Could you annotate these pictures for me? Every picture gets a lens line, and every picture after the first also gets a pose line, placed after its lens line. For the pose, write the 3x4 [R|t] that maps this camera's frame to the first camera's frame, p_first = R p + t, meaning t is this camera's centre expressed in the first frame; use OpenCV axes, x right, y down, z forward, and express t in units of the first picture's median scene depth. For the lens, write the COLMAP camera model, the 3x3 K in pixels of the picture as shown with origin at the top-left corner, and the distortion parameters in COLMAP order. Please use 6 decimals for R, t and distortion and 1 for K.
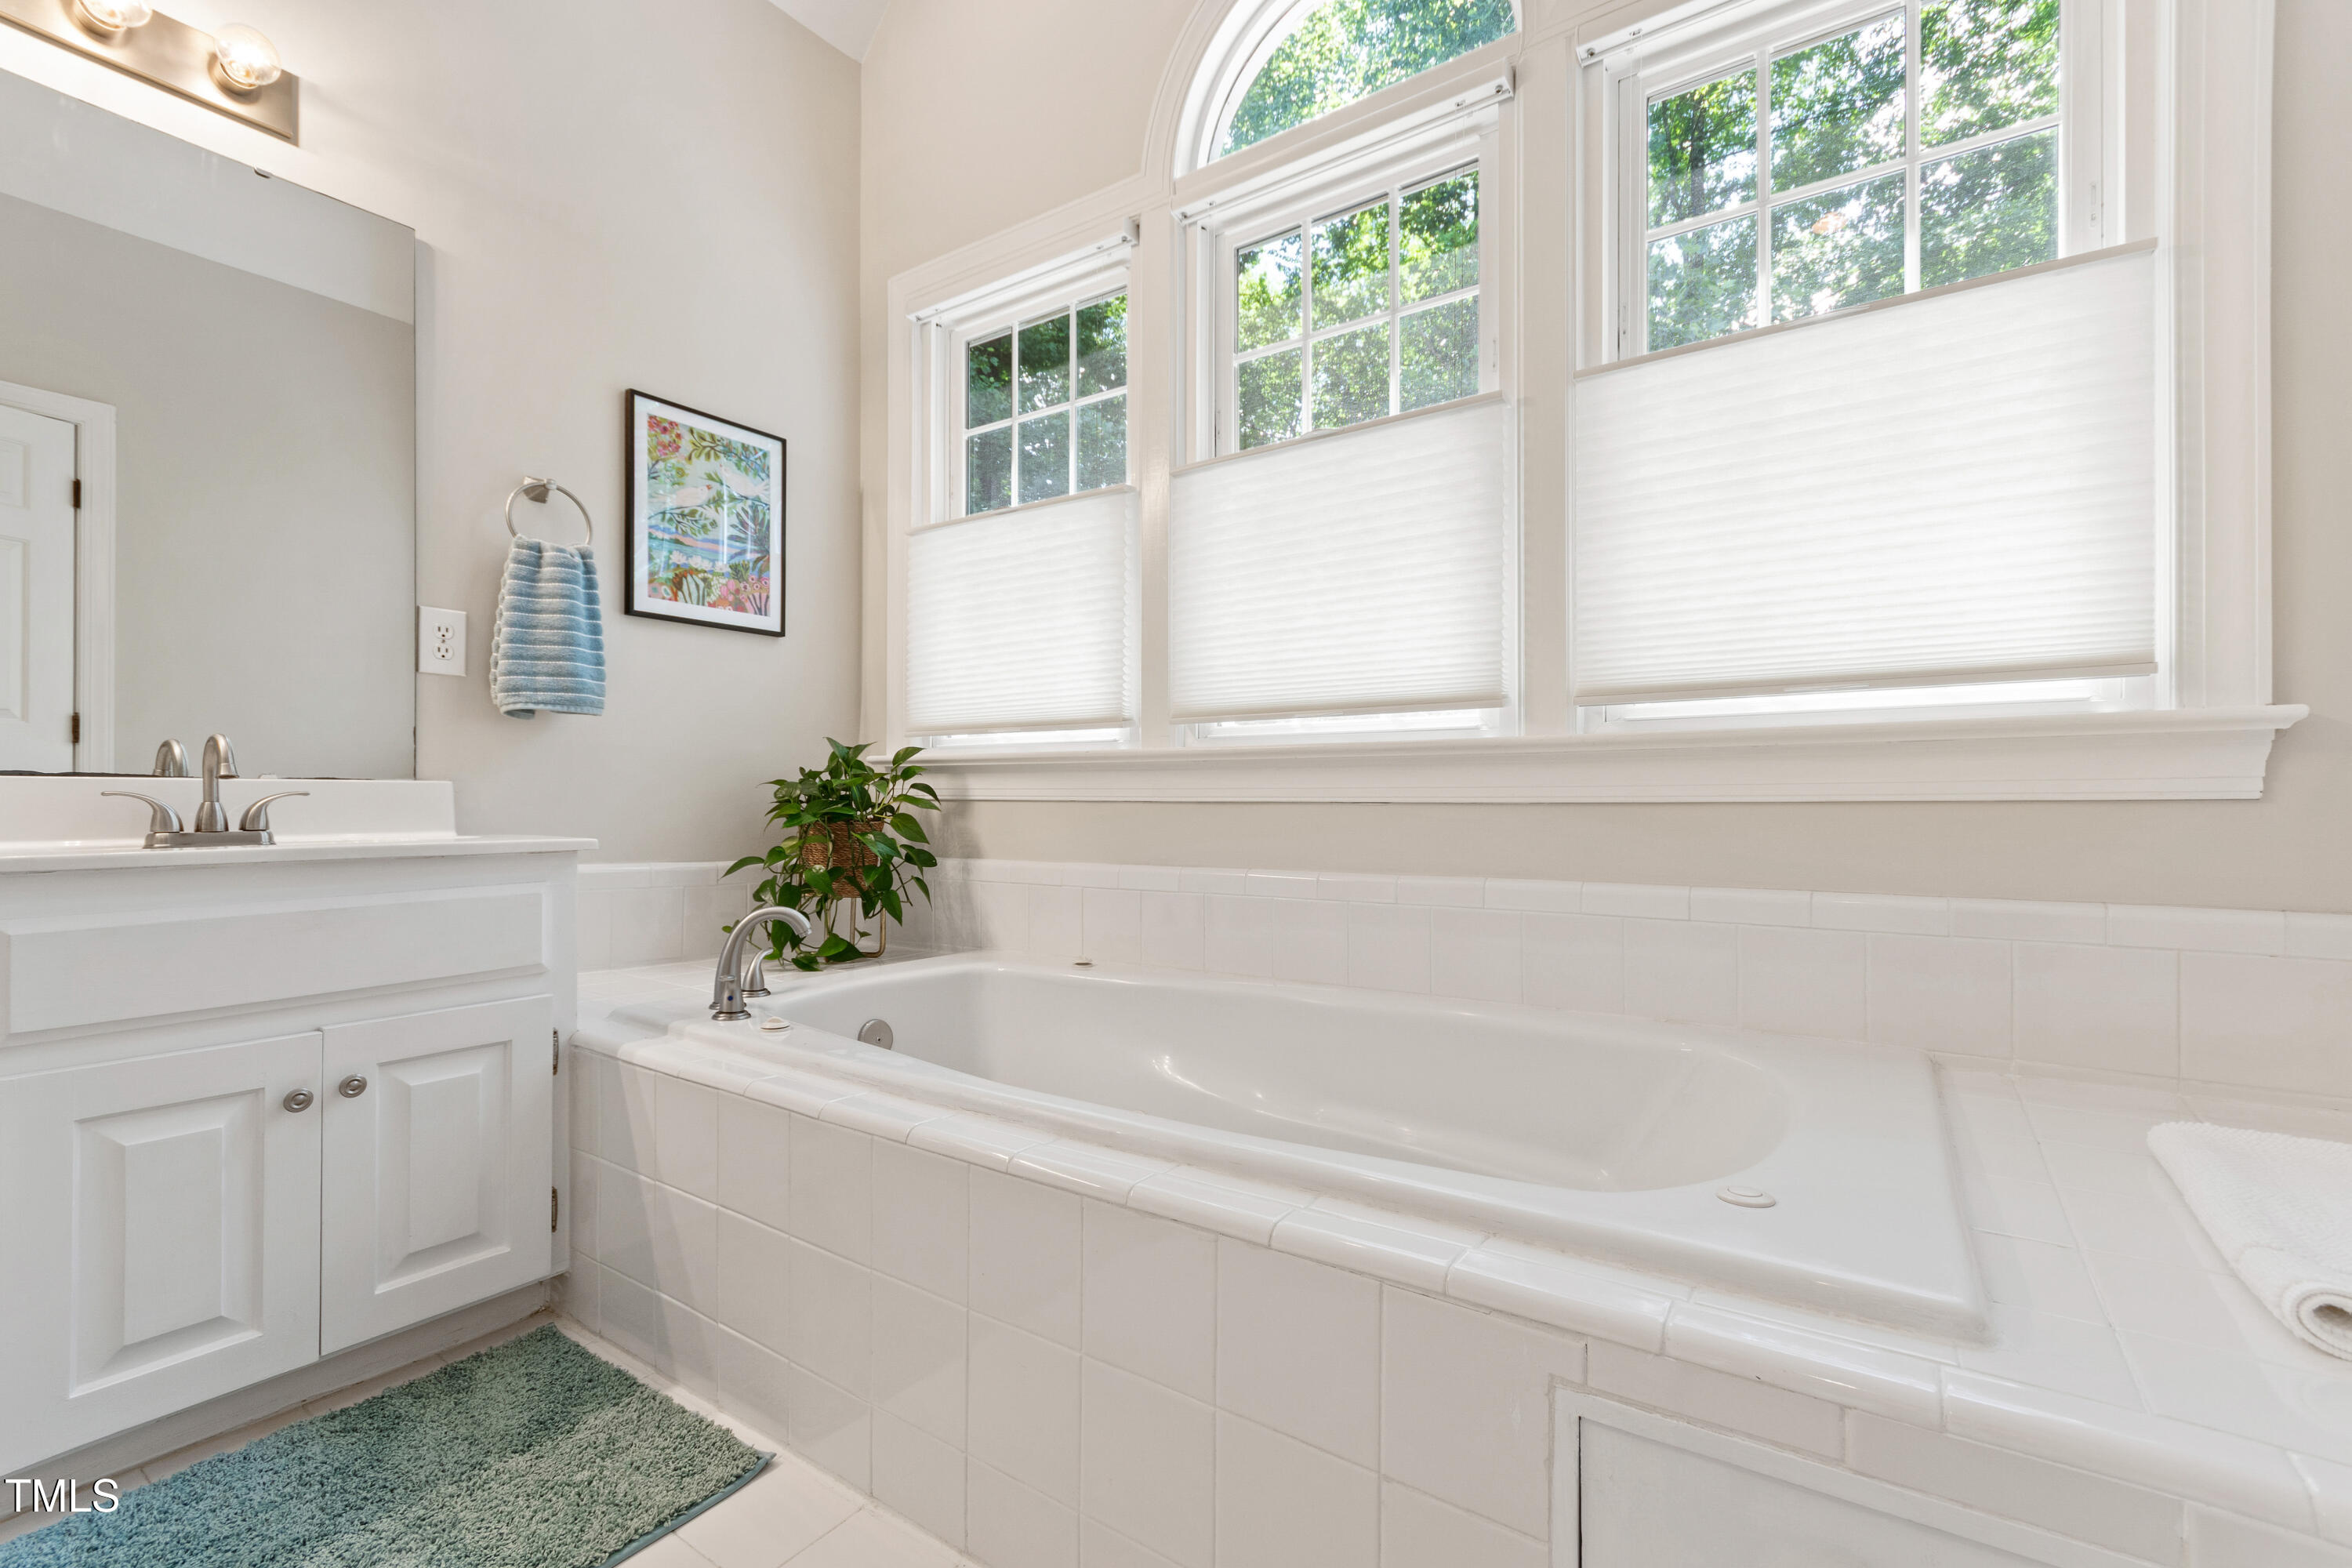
lens RADIAL K [[1046.8, 0, 1173.5], [0, 1046.8, 797.6], [0, 0, 1]] dist [-0.000476, 0.000220]
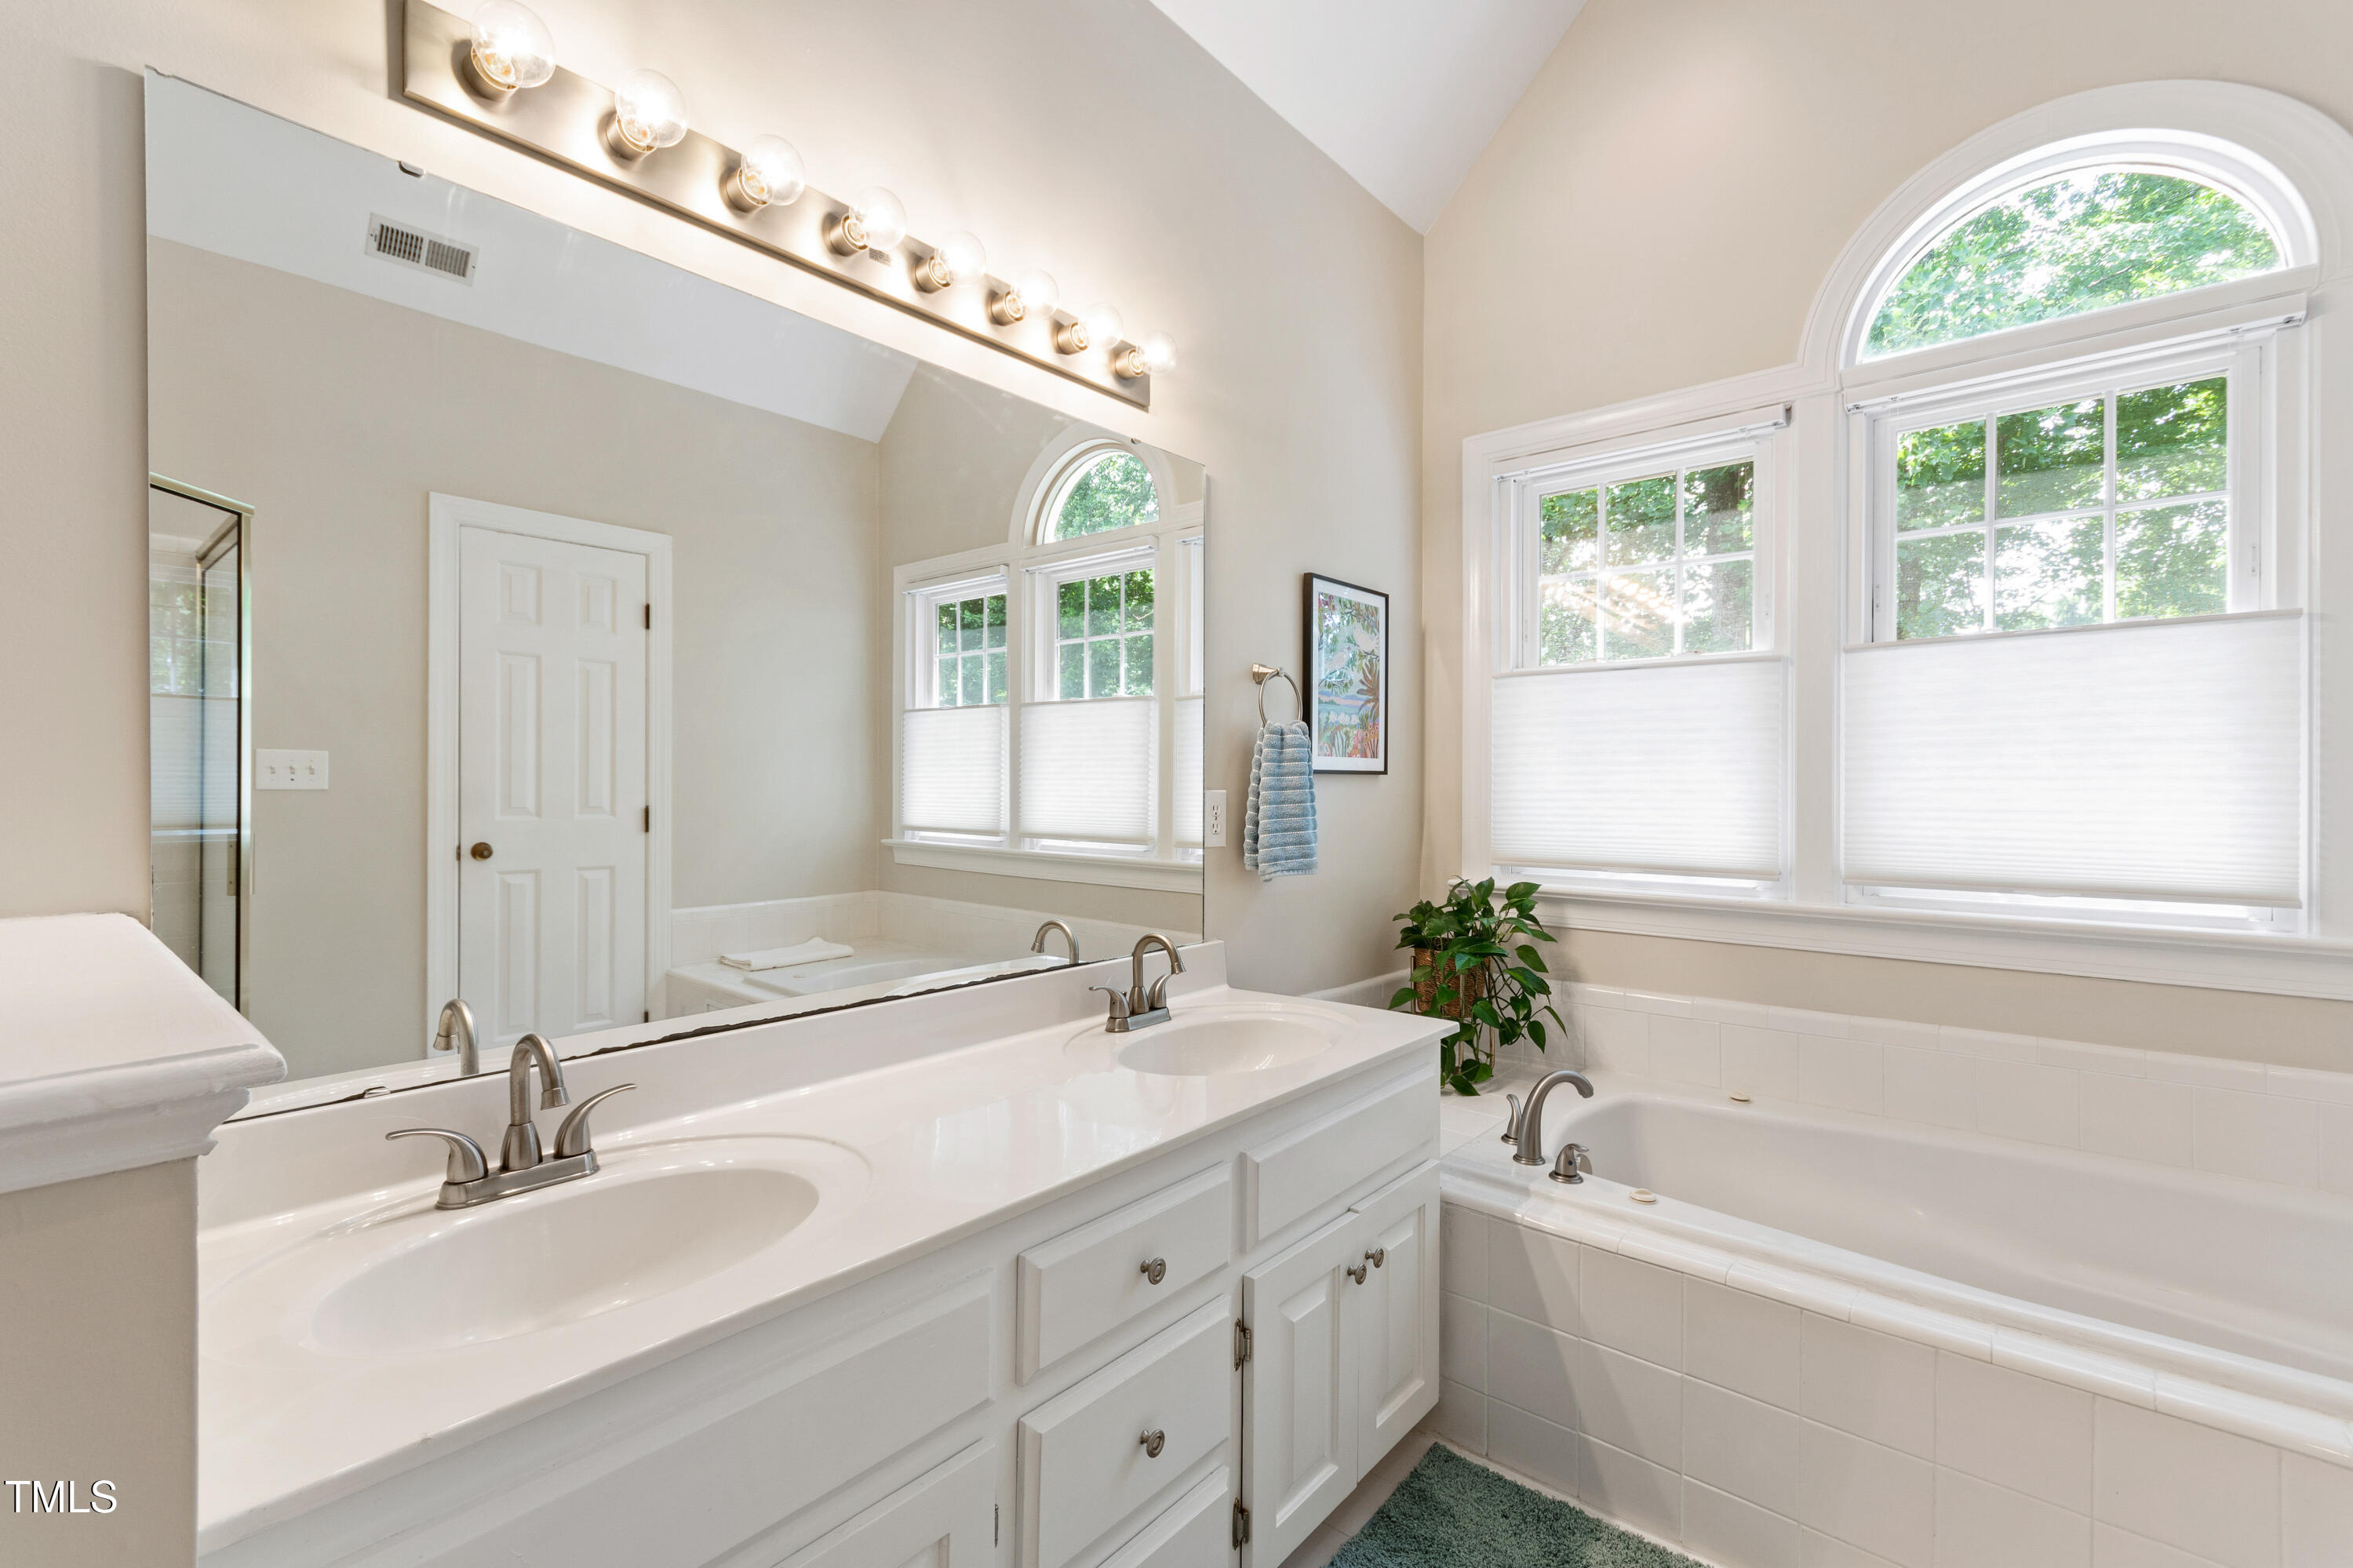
lens RADIAL K [[1047.1, 0, 1174.0], [0, 1047.1, 797.6], [0, 0, 1]] dist [-0.000476, 0.000220]
pose [[0.994708, 0.002239, -0.102719, -0.508535], [-0.000926, 0.999917, 0.012830, -0.152176], [0.102739, -0.012667, 0.994628, -0.122128]]
